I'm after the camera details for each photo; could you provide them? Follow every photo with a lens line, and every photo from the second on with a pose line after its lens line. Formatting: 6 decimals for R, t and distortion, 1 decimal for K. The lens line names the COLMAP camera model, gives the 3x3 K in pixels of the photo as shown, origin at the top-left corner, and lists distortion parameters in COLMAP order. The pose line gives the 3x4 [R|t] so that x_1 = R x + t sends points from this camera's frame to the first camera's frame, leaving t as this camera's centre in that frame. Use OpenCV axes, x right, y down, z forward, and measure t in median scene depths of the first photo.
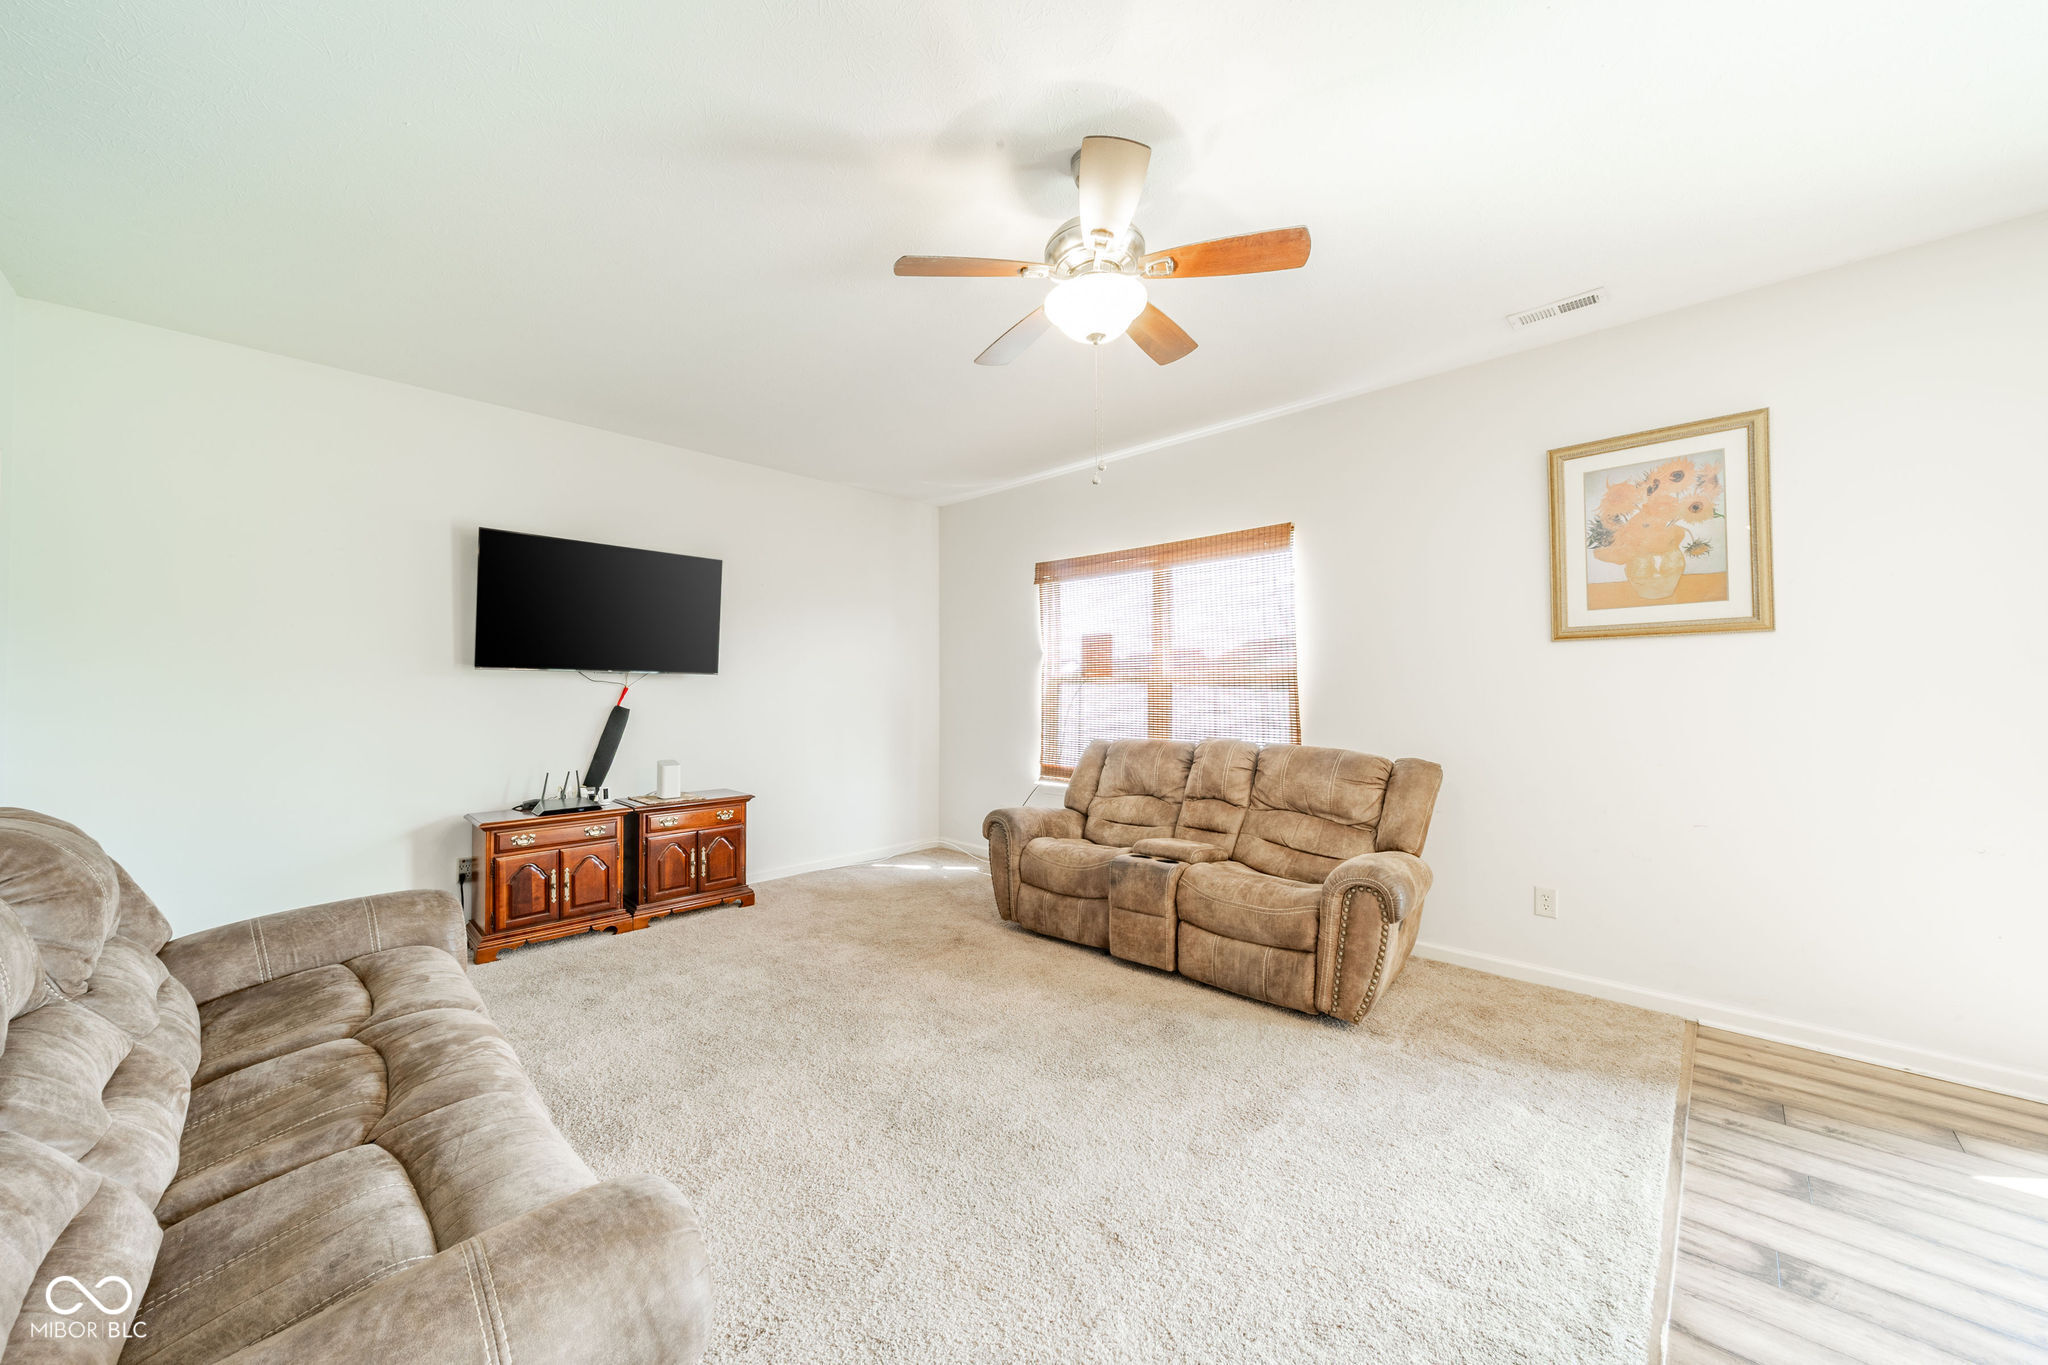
lens RADIAL K [[731.5, 0, 1024.8], [0, 731.5, 675.3], [0, 0, 1]] dist [0.001132, 0.000027]
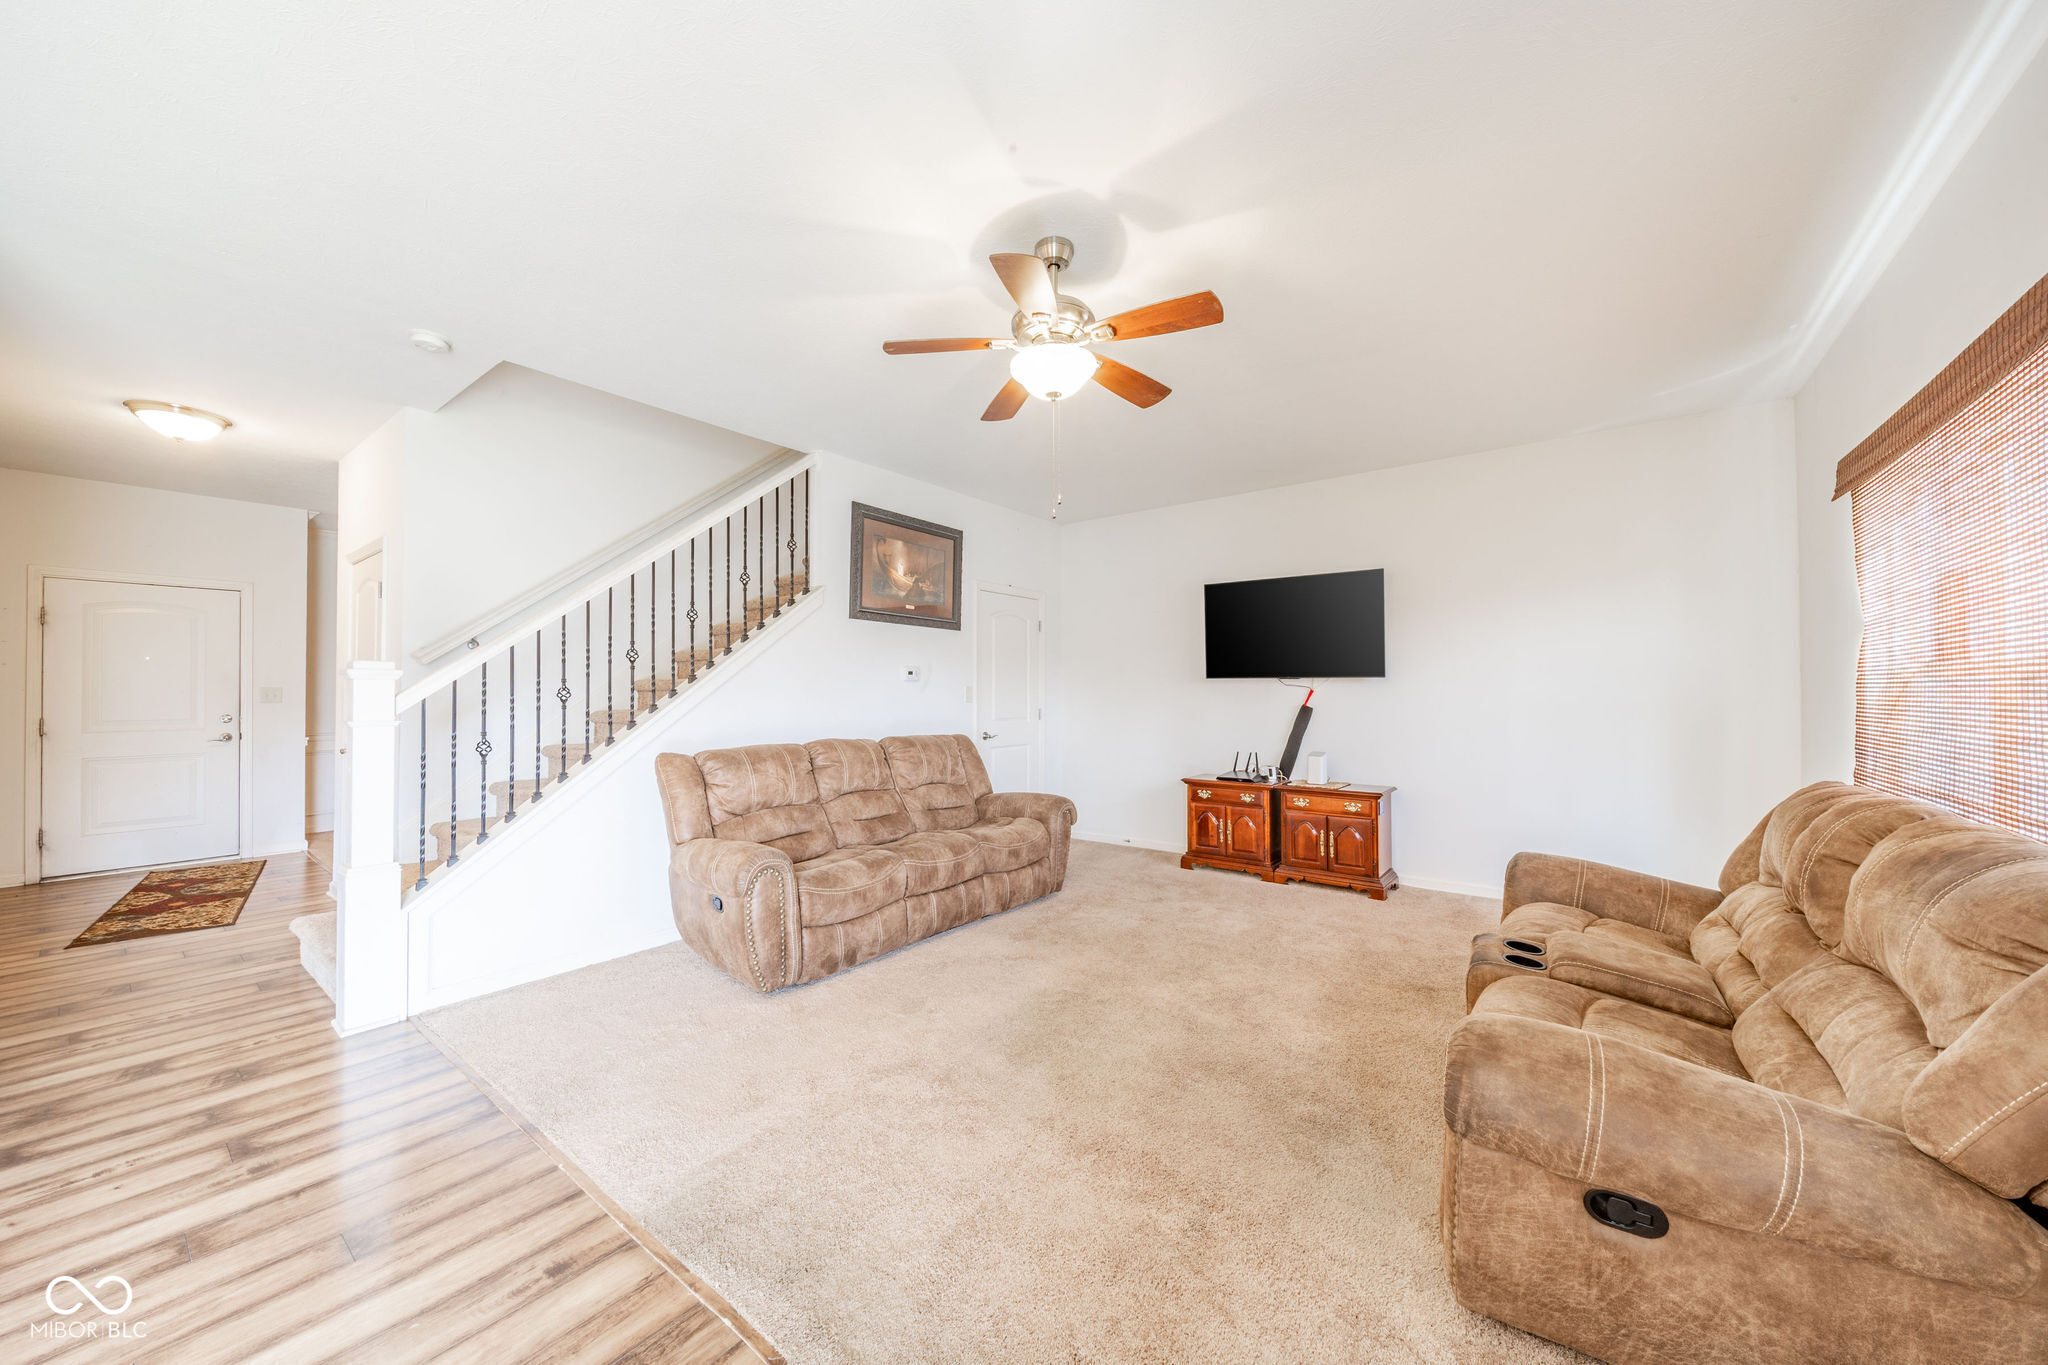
lens RADIAL K [[731.5, 0, 1024.8], [0, 731.5, 675.3], [0, 0, 1]] dist [0.001132, 0.000027]
pose [[0.104142, -0.025280, -0.994241, 0.669717], [0.021845, 0.999494, -0.023126, 0.010469], [0.994323, -0.019310, 0.104641, 0.436676]]
